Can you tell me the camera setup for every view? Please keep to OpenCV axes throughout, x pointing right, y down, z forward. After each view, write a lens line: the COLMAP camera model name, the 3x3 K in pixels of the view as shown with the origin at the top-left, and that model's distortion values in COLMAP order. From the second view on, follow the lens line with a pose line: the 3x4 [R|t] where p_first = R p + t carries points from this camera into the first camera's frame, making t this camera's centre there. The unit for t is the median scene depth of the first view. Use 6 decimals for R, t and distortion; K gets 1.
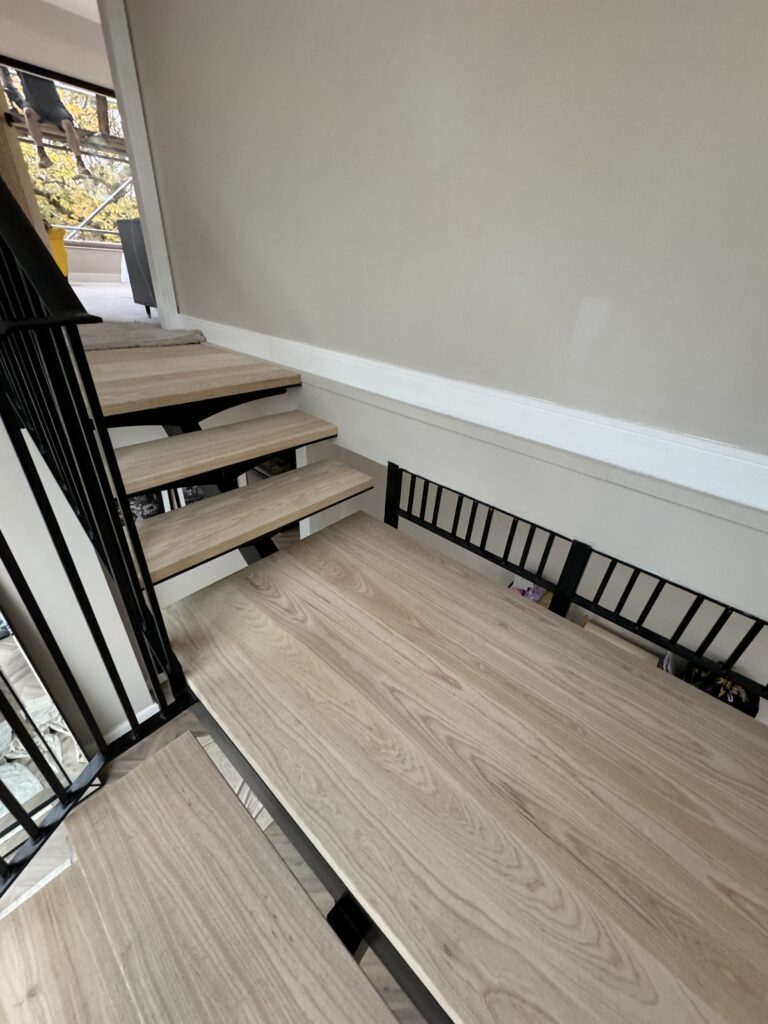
lens RADIAL K [[406.3, 0, 381.6], [0, 406.3, 519.7], [0, 0, 1]] dist [-0.007727, 0.001763]
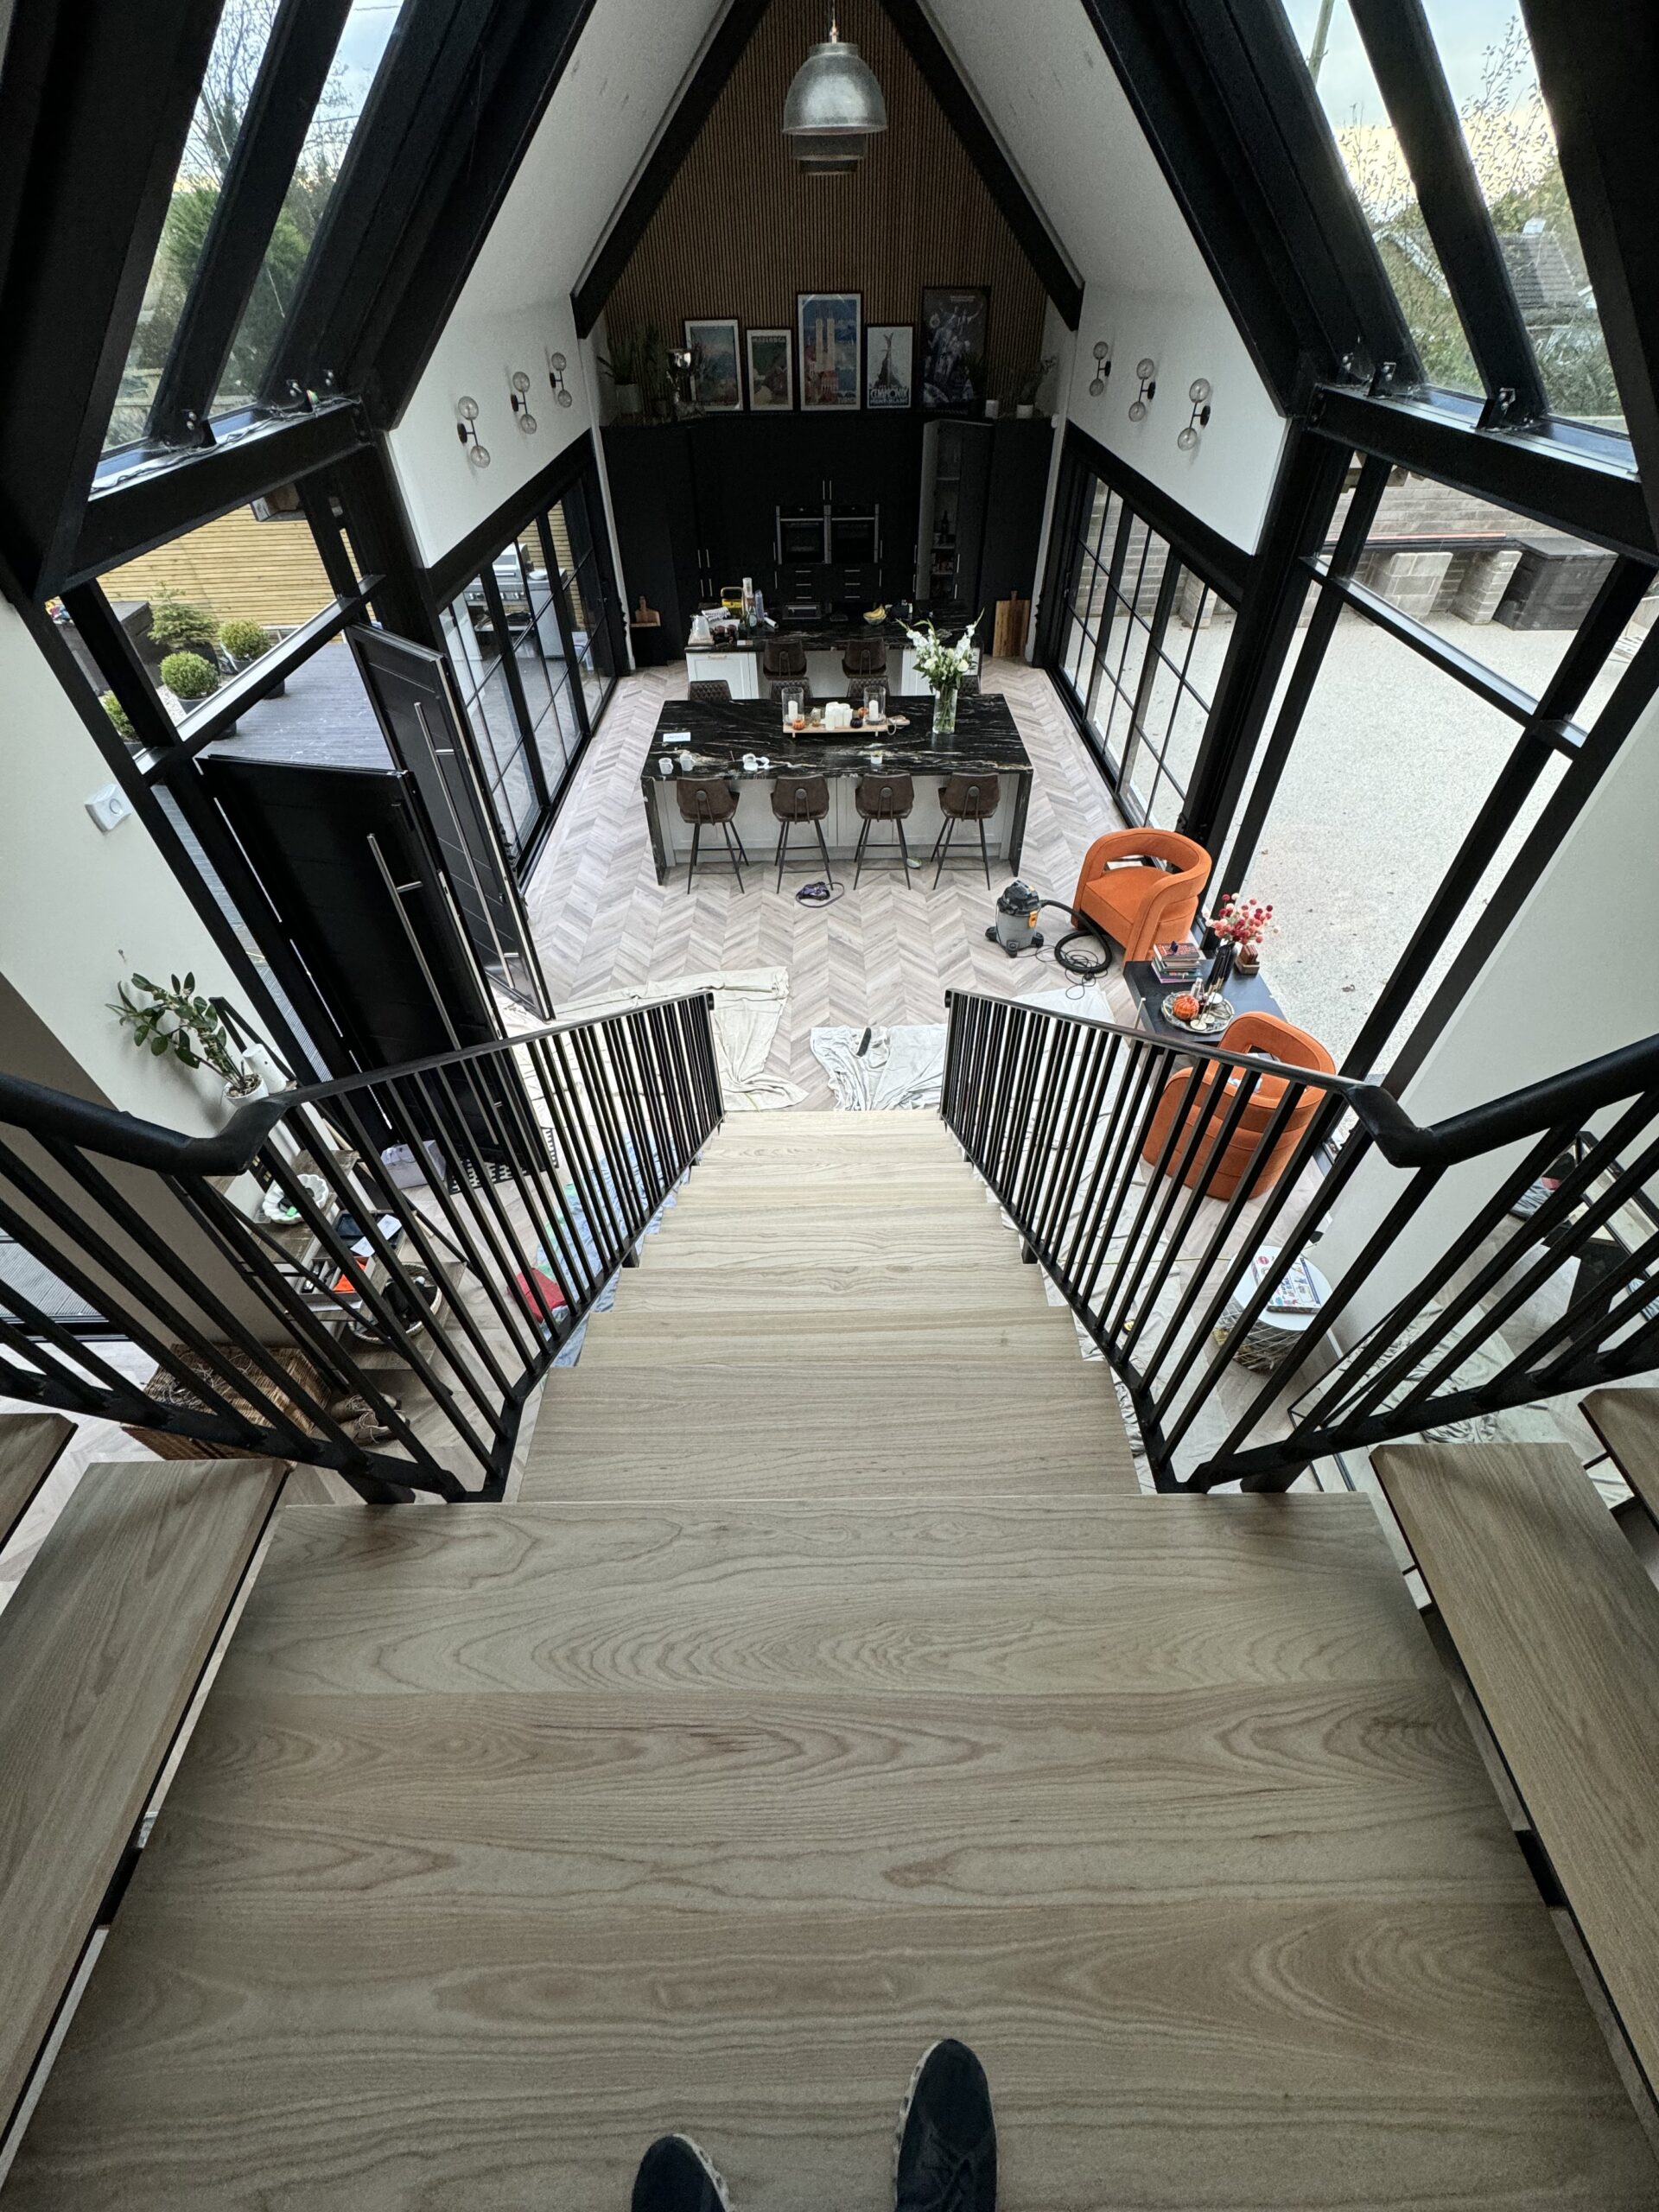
lens RADIAL K [[877.6, 0, 829.3], [0, 877.6, 1109.0], [0, 0, 1]] dist [-0.007727, 0.001763]
pose [[-0.743345, 0.428459, -0.513675, 0.405301], [-0.376408, 0.366876, 0.850717, -0.809189], [0.552952, 0.825727, -0.111440, 0.331496]]
